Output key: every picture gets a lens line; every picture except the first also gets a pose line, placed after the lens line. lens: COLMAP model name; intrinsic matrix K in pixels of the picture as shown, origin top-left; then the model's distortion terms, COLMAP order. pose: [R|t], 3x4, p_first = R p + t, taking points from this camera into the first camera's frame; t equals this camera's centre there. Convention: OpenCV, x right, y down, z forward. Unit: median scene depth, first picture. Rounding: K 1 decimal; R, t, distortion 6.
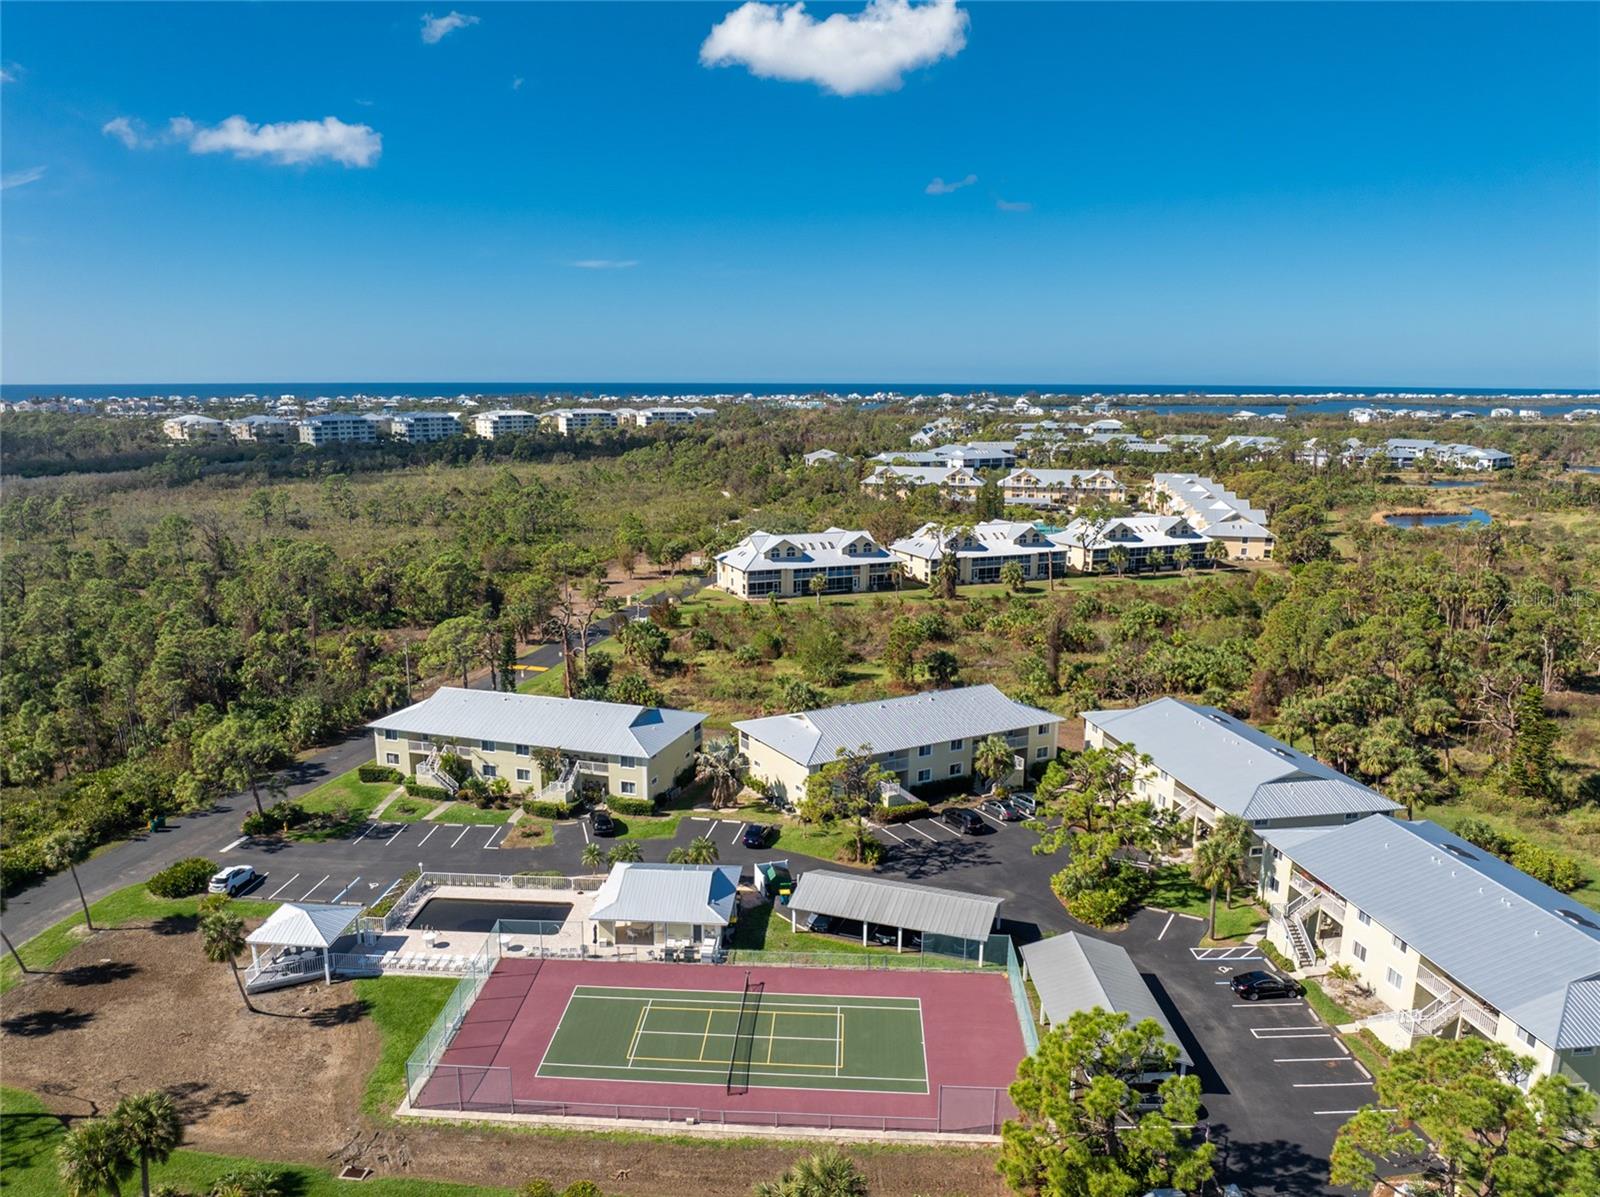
lens RADIAL K [[1163.4, 0, 815.8], [0, 1163.4, 642.3], [0, 0, 1]] dist [-0.033691, -0.001877]
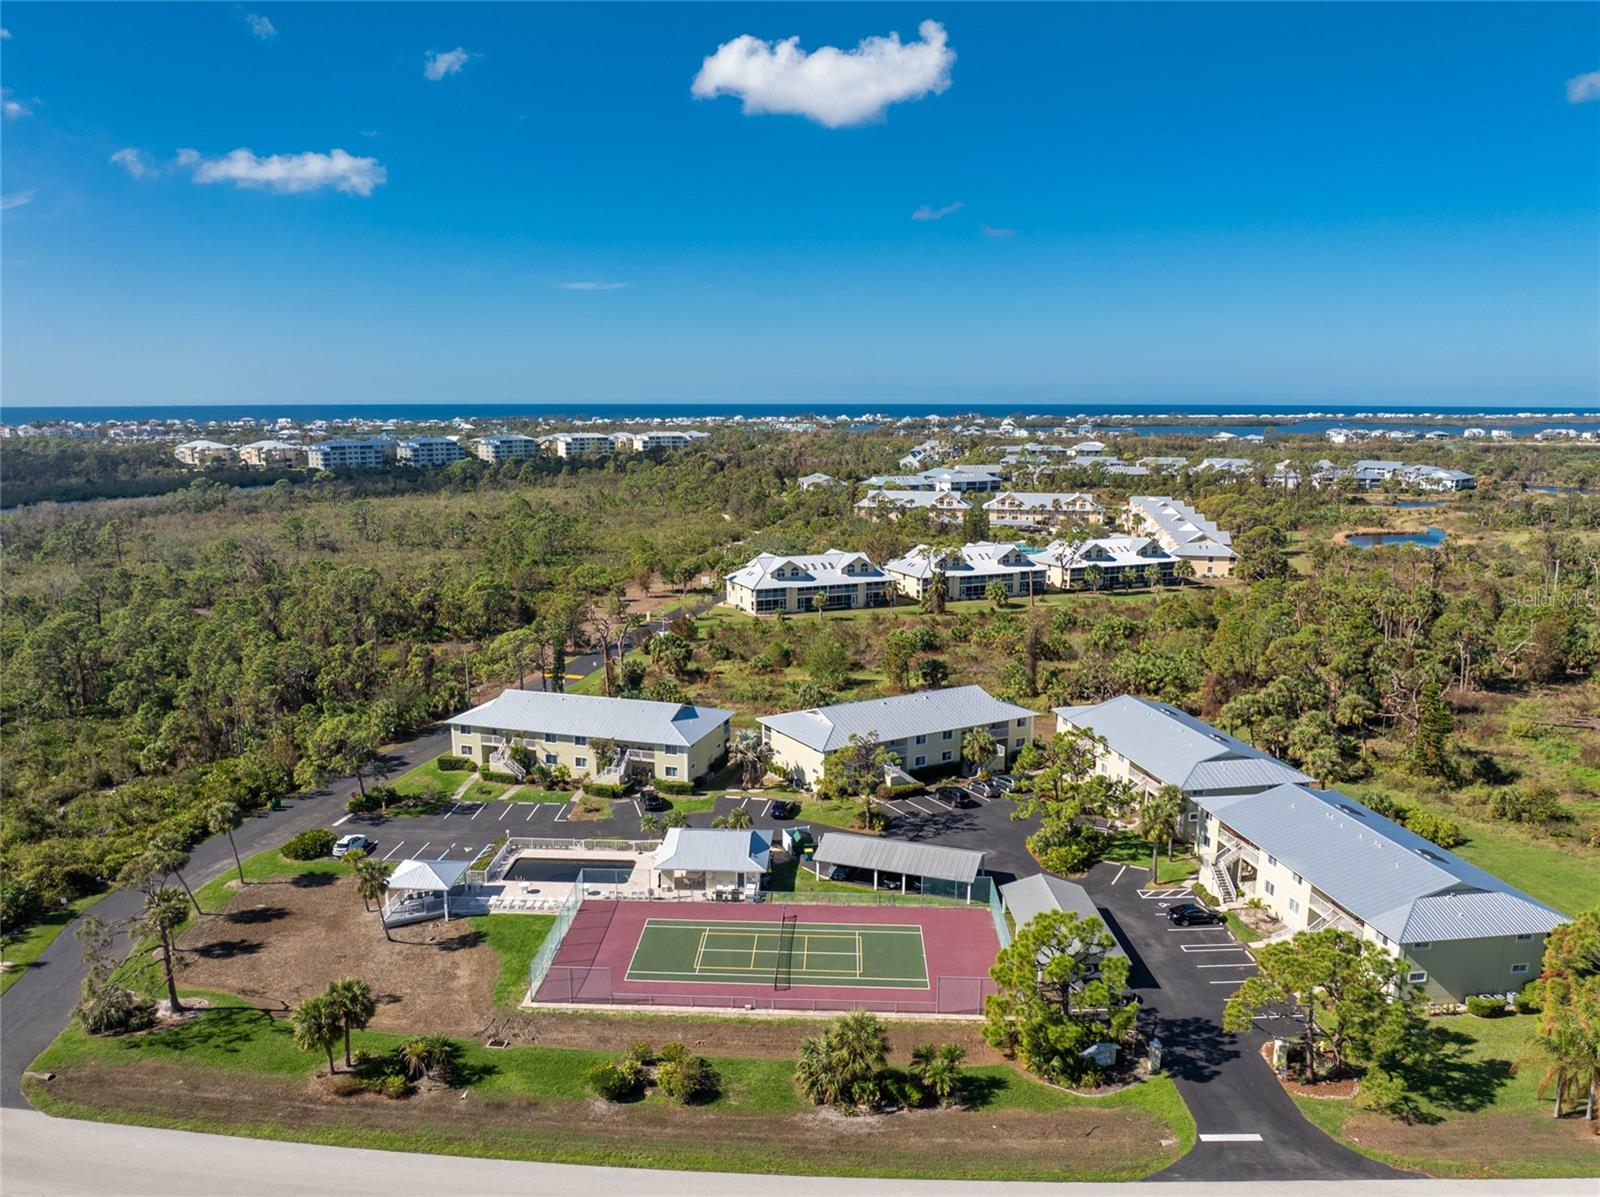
lens RADIAL K [[1163.4, 0, 815.8], [0, 1163.4, 642.3], [0, 0, 1]] dist [-0.033691, -0.001877]
pose [[0.999939, -0.004644, 0.010031, -0.019938], [0.004806, 0.999858, -0.016140, 0.009998], [-0.009954, 0.016188, 0.999819, -0.149173]]
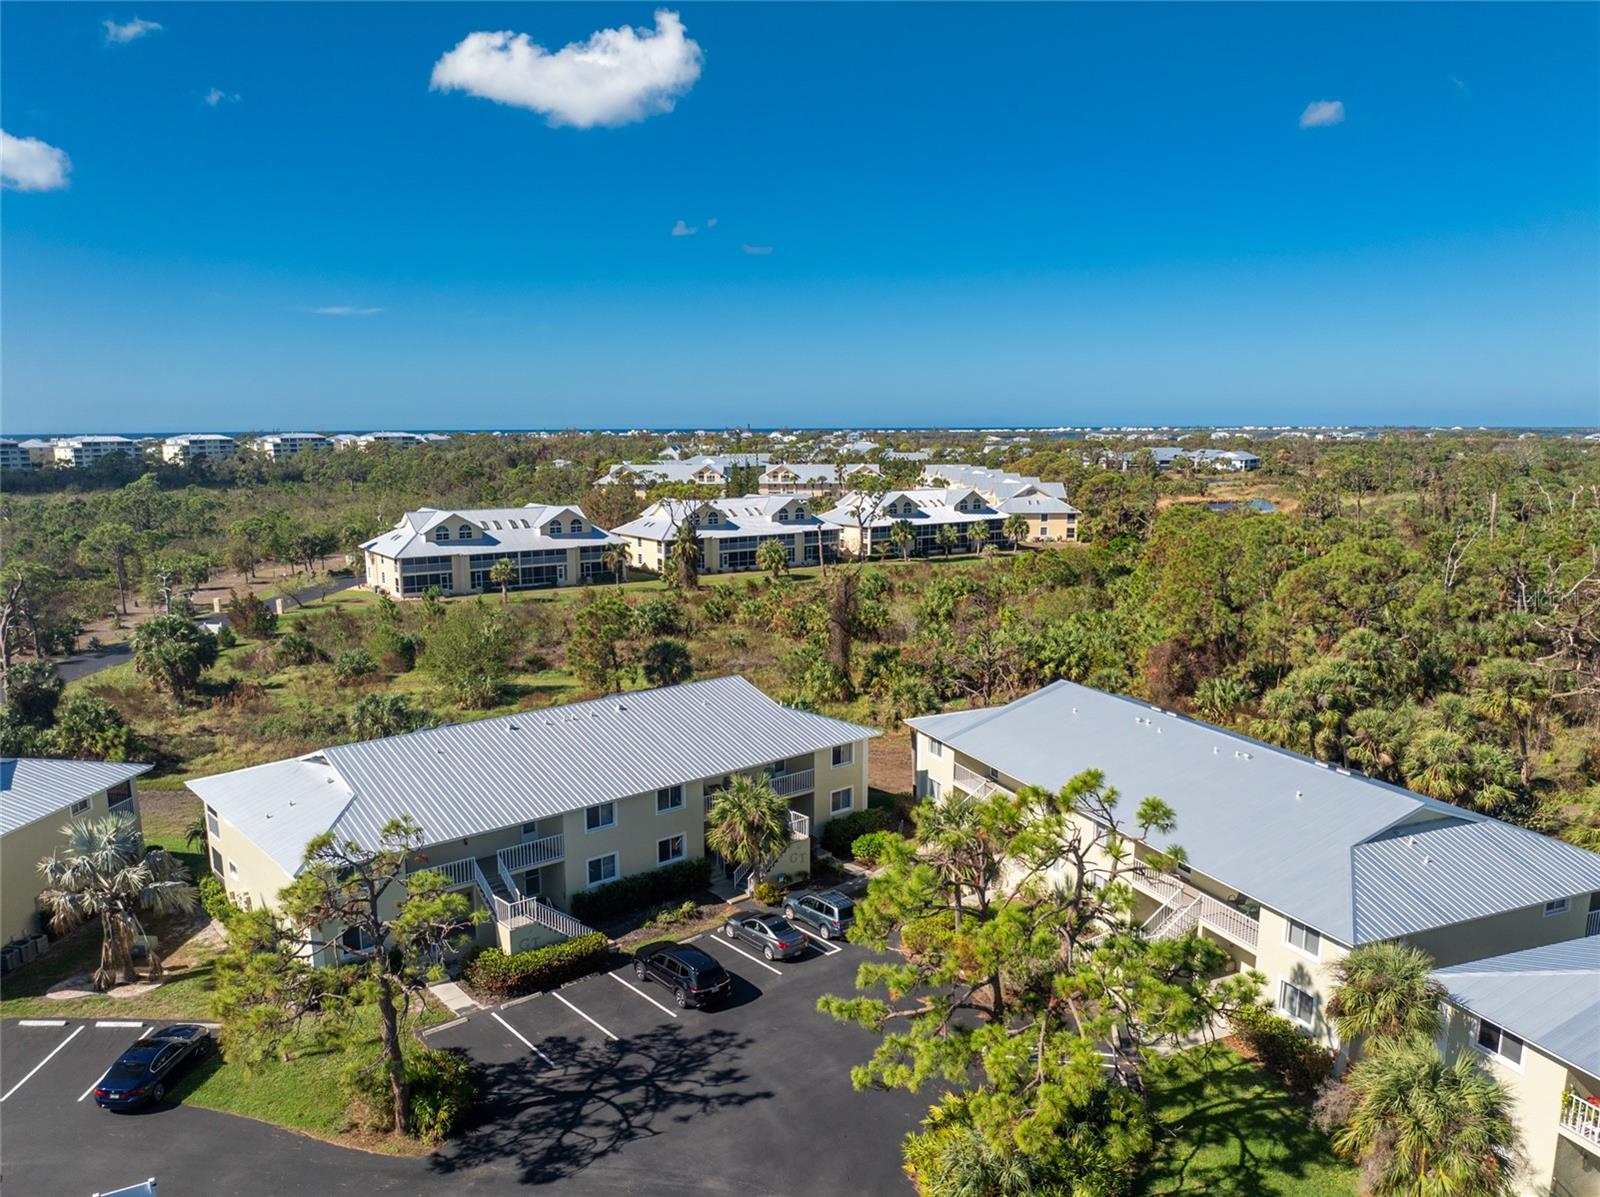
lens RADIAL K [[1134.1, 0, 800.0], [0, 1134.1, 598.5], [0, 0, 1]] dist [0.000740, -0.086016]
pose [[0.981266, -0.037479, 0.188975, 0.072194], [0.051426, 0.996259, -0.069445, 0.033770], [-0.185665, 0.077862, 0.979523, 0.428380]]
